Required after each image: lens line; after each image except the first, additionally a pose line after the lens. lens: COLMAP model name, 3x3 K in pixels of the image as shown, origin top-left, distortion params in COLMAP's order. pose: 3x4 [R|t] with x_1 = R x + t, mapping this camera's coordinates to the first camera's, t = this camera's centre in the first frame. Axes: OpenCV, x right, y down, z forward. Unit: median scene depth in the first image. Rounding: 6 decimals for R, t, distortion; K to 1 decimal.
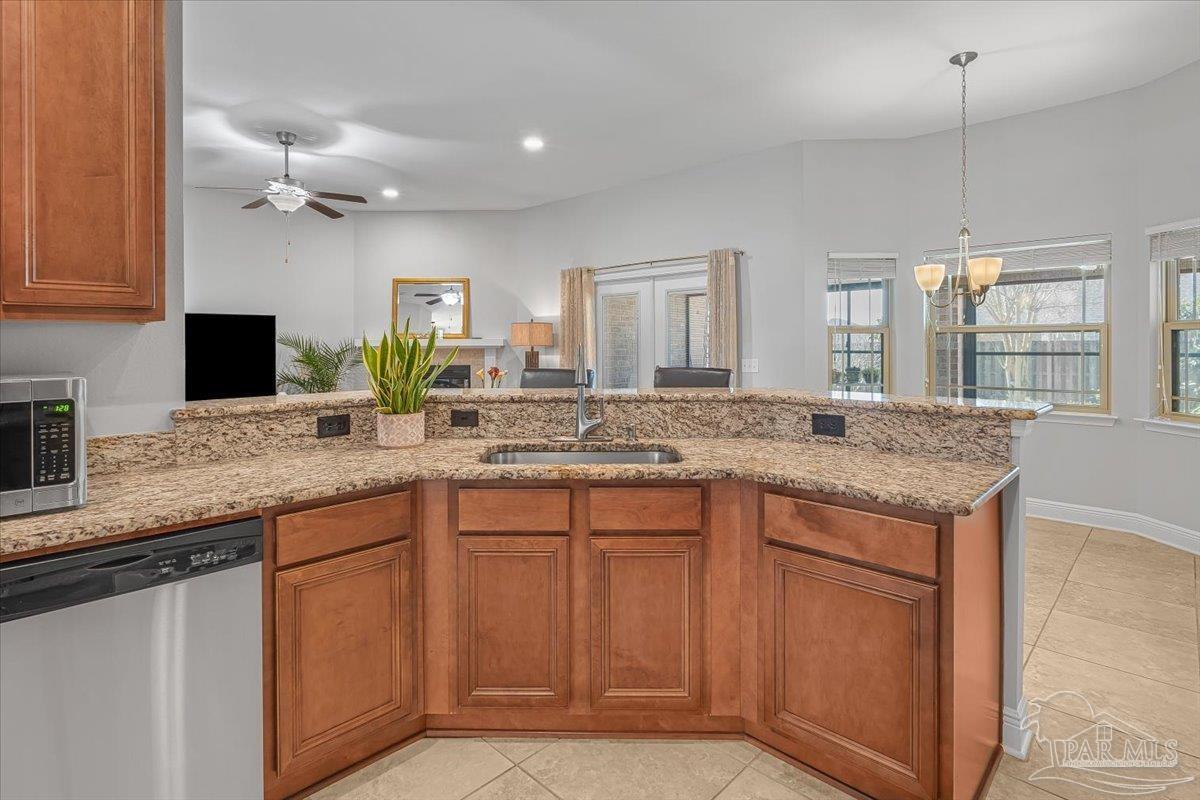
lens RADIAL K [[610.6, 0, 575.6], [0, 610.6, 345.9], [0, 0, 1]] dist [0.001148, 0.000394]
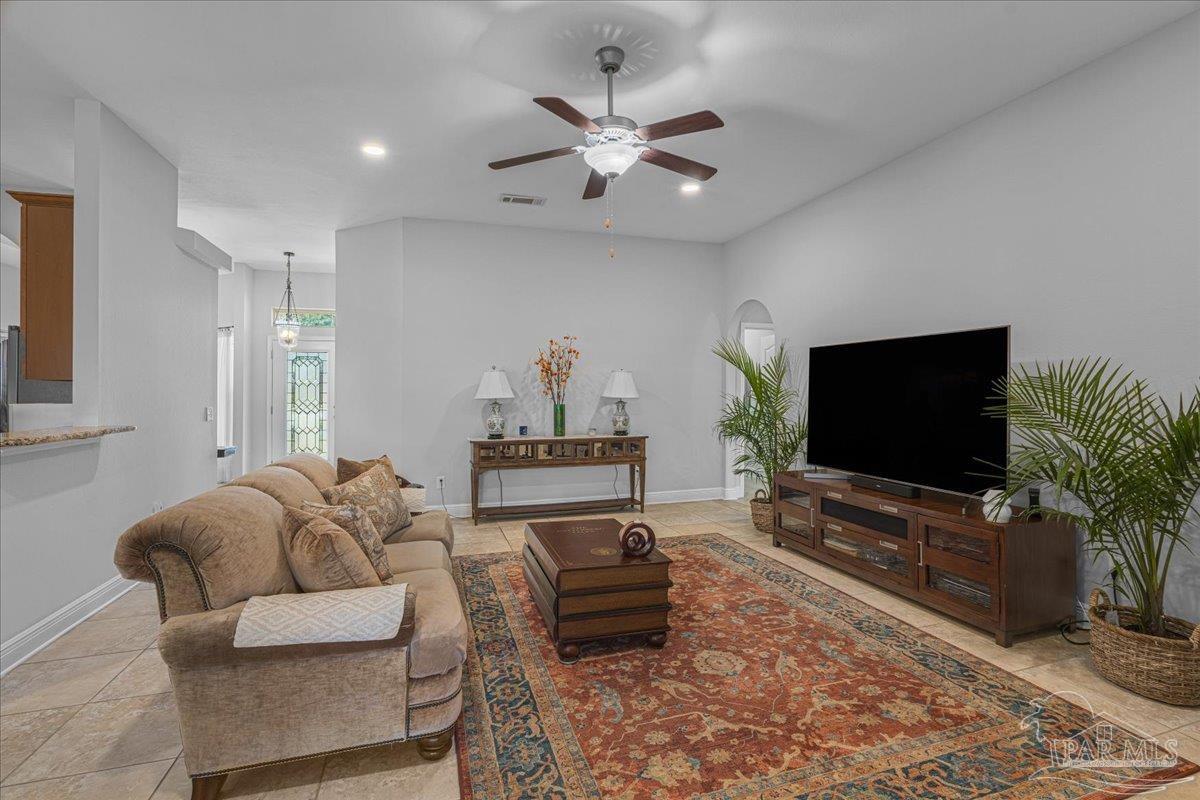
lens RADIAL K [[555.2, 0, 604.4], [0, 555.2, 389.4], [0, 0, 1]] dist [-0.015252, 0.003895]
pose [[-0.445366, 0.001461, -0.895347, 0.050655], [-0.000796, 0.999998, 0.002028, -0.004890], [0.895348, 0.001616, -0.445364, 1.721613]]
